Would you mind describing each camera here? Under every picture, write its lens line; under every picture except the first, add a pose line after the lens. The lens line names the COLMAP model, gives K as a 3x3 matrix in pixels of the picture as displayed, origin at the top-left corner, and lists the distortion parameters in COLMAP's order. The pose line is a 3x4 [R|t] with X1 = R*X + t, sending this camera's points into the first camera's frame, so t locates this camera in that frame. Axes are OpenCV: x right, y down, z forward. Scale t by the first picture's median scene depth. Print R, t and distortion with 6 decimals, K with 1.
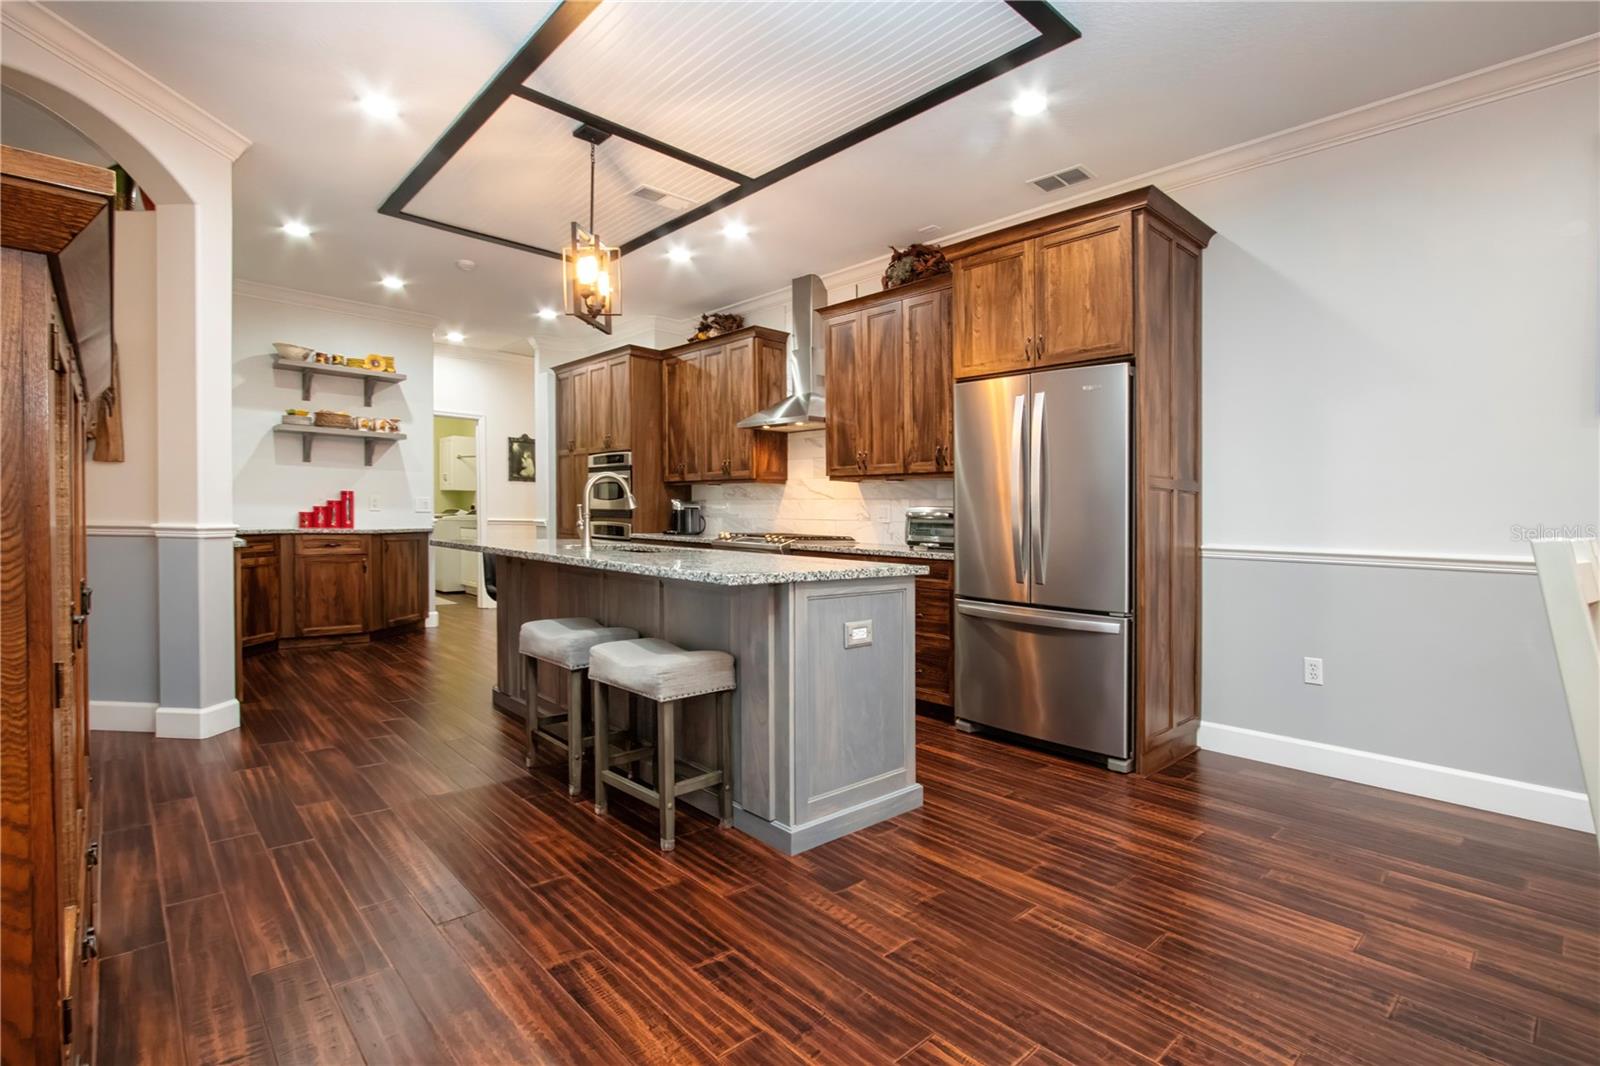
lens RADIAL K [[768.3, 0, 822.8], [0, 768.3, 528.9], [0, 0, 1]] dist [-0.022484, 0.005152]
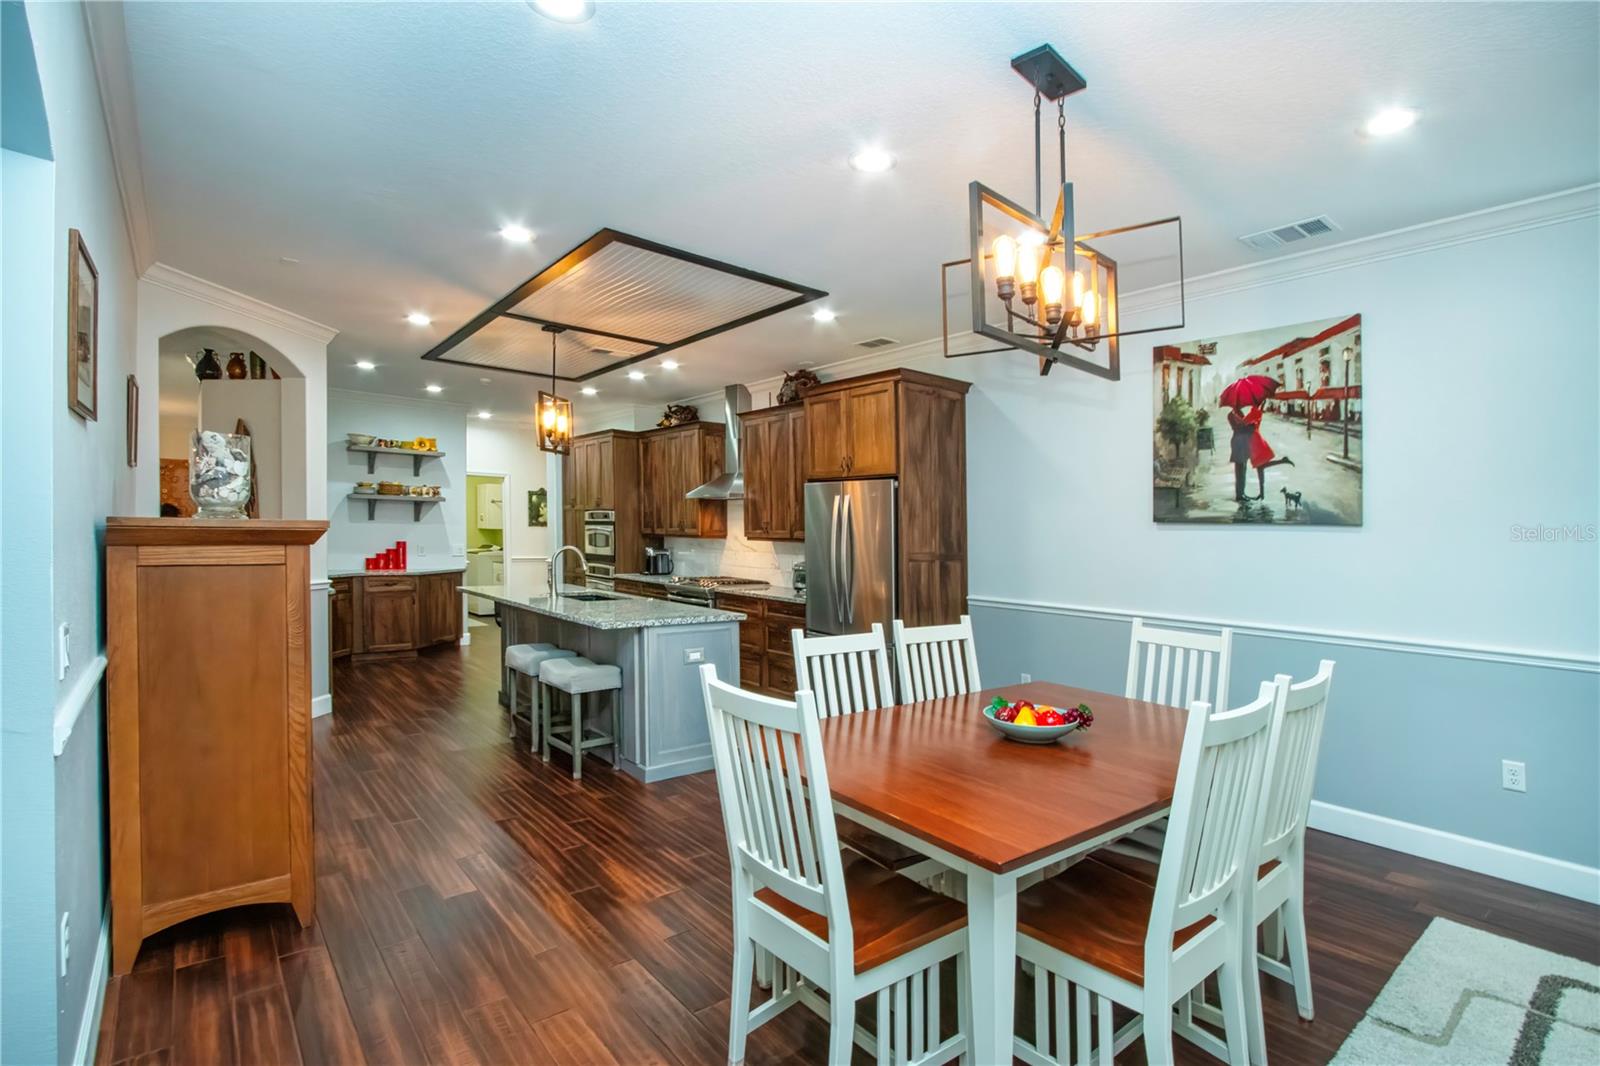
lens RADIAL K [[768.3, 0, 828.7], [0, 768.3, 542.8], [0, 0, 1]] dist [-0.022484, 0.005152]
pose [[0.998789, 0.000658, -0.049203, 0.316420], [-0.000735, 0.999999, -0.001545, -0.081037], [0.049202, 0.001579, 0.998788, -0.497430]]
